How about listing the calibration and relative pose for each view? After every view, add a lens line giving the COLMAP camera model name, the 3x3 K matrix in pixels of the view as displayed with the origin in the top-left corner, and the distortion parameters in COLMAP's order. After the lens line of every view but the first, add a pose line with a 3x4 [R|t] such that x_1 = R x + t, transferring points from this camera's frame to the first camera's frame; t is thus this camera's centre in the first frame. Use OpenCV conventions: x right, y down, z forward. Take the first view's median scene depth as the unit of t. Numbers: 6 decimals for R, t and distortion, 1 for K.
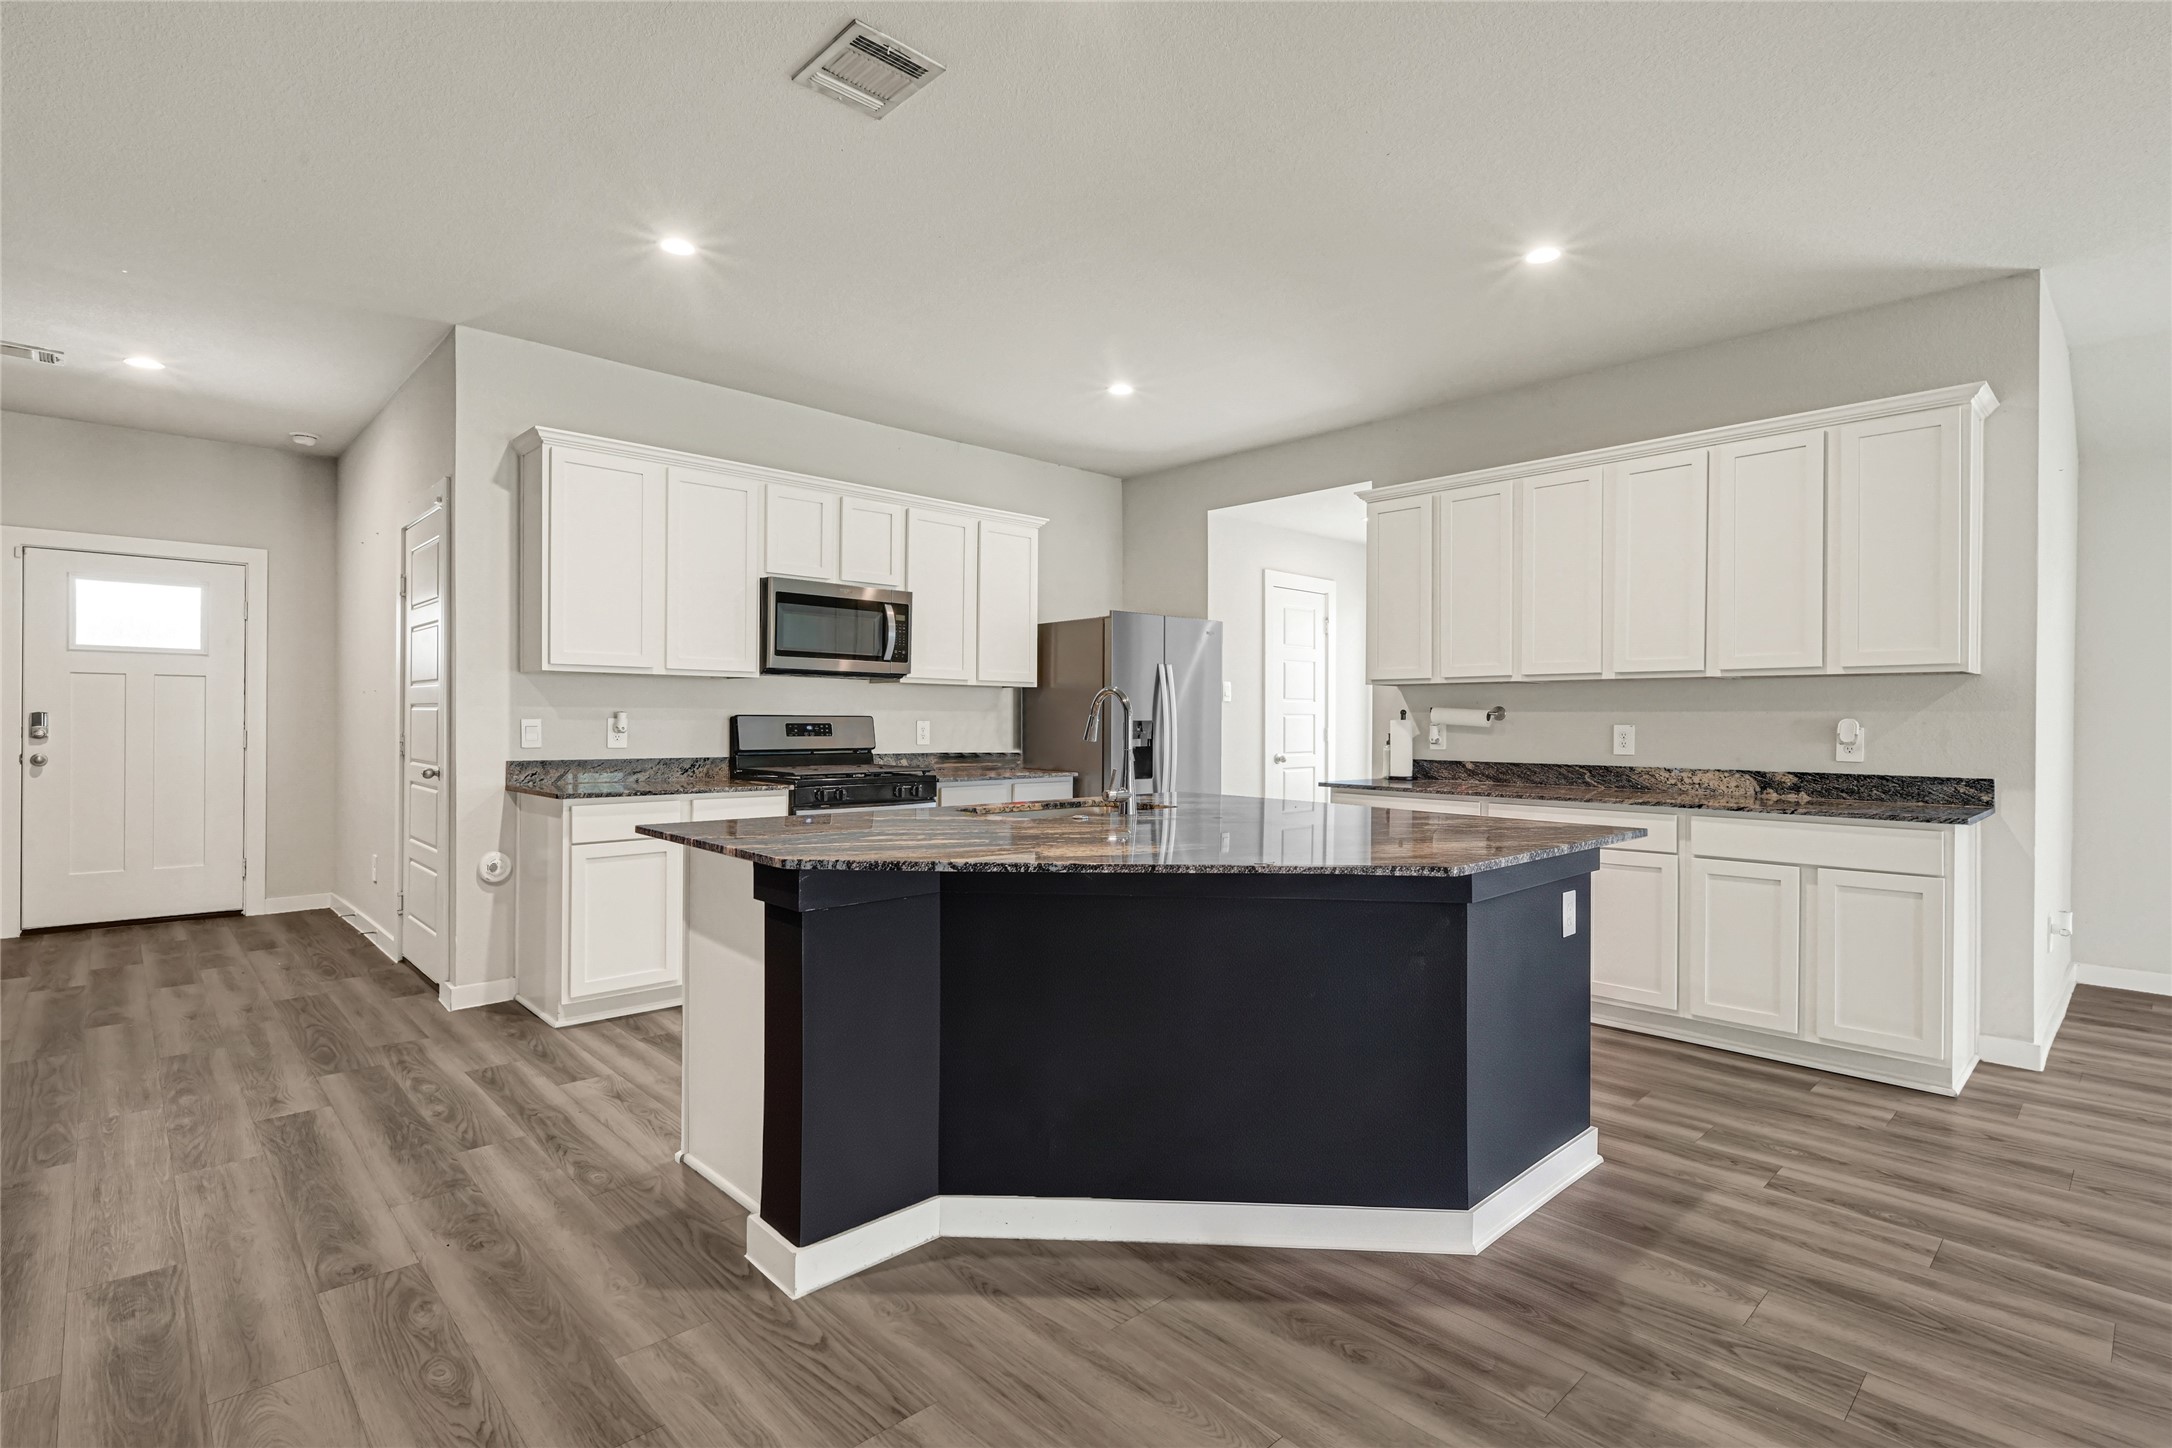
lens RADIAL K [[1003.7, 0, 1086.0], [0, 1003.7, 724.0], [0, 0, 1]] dist [-0.003601, -0.000407]
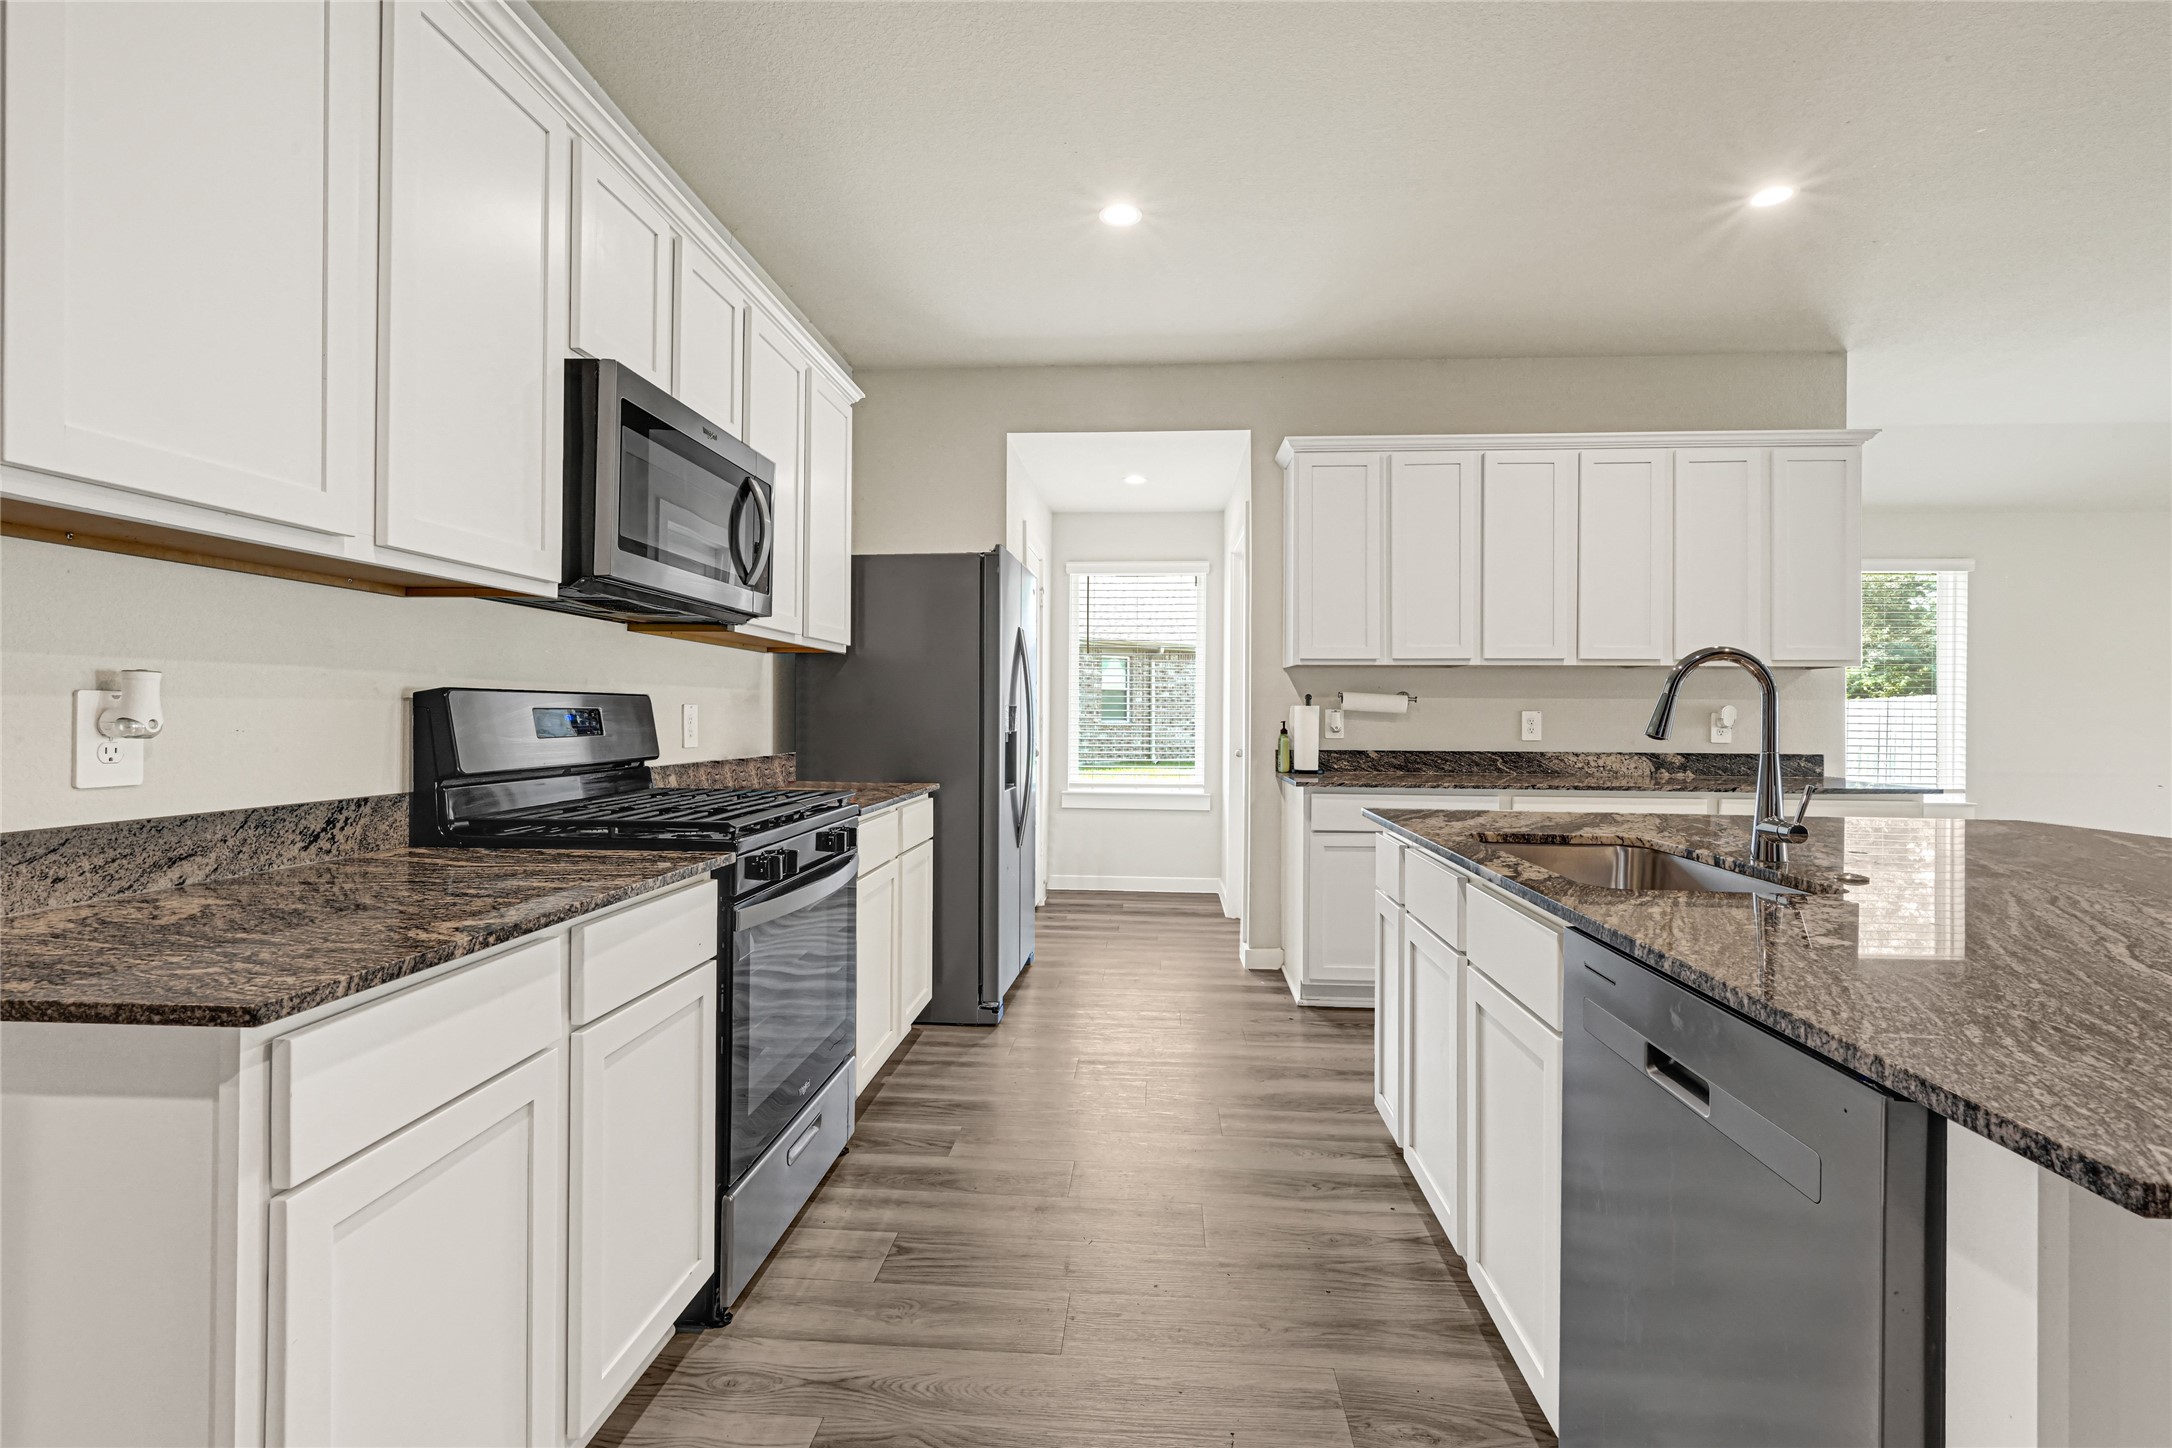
lens RADIAL K [[948.8, 0, 1087.1], [0, 948.8, 712.0], [0, 0, 1]] dist [-0.002883, -0.000280]
pose [[0.744513, -0.001545, 0.667606, -0.464803], [-0.000553, 0.999996, 0.002931, -0.000842], [-0.667608, -0.002552, 0.744509, 0.611335]]
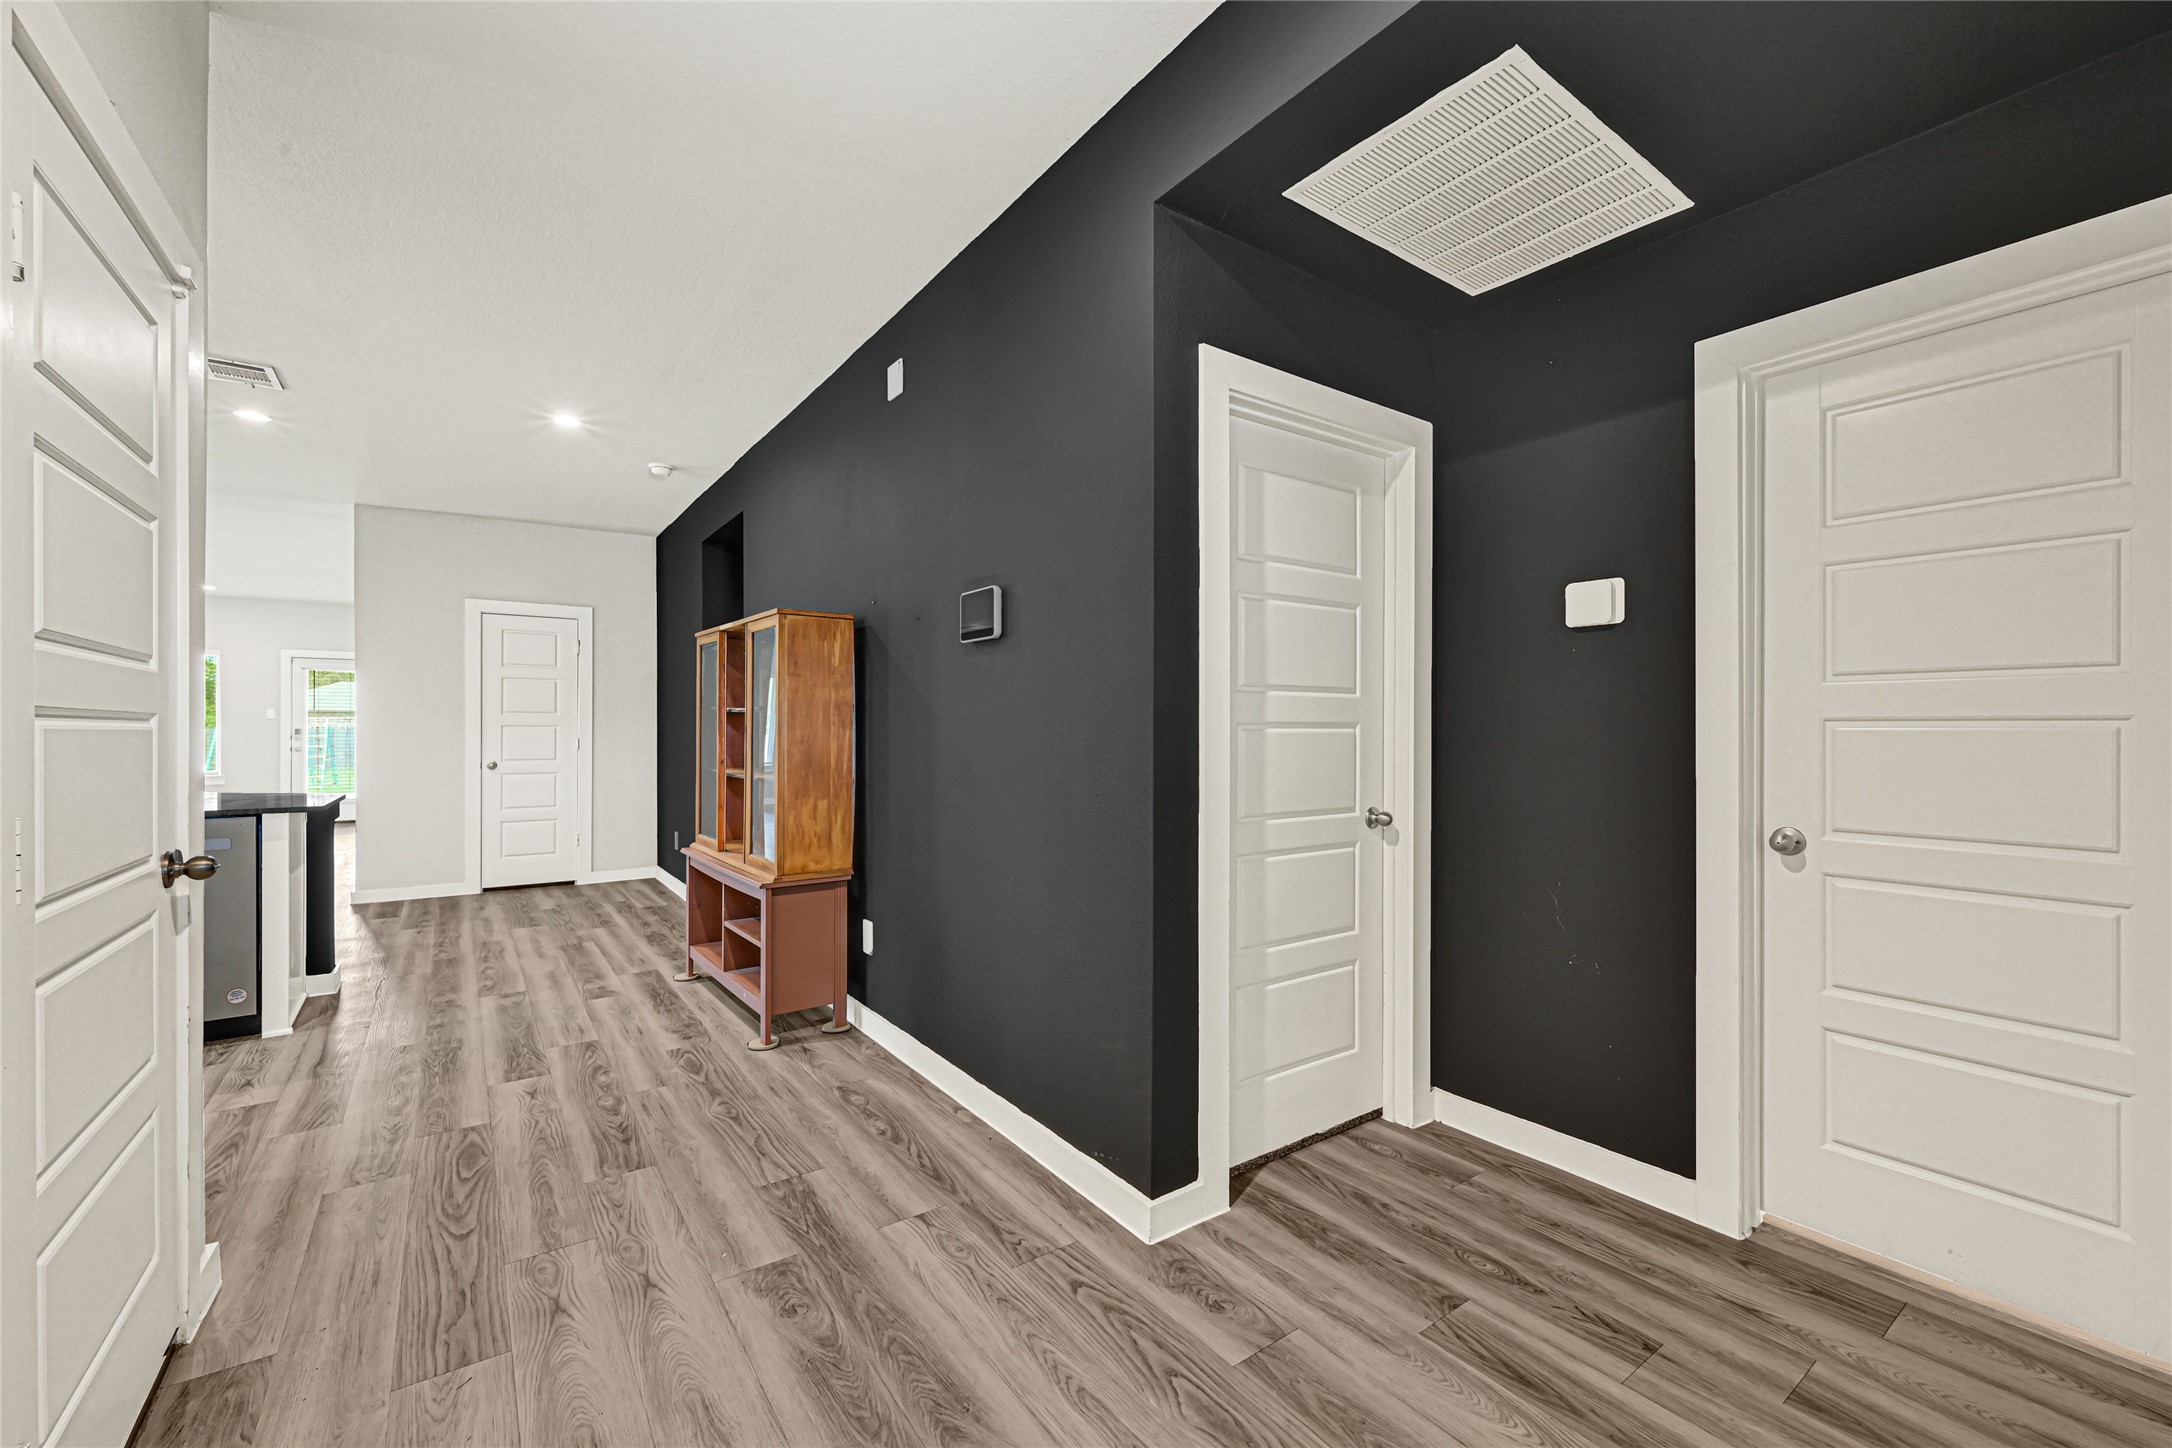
lens RADIAL K [[897.2, 0, 1086.0], [0, 897.2, 724.0], [0, 0, 1]] dist [0.010713, 0.000013]
pose [[-0.987269, -0.005804, 0.158951, -1.095593], [-0.006161, 0.999979, -0.001751, -0.015910], [-0.158938, -0.002708, -0.987285, 1.317916]]
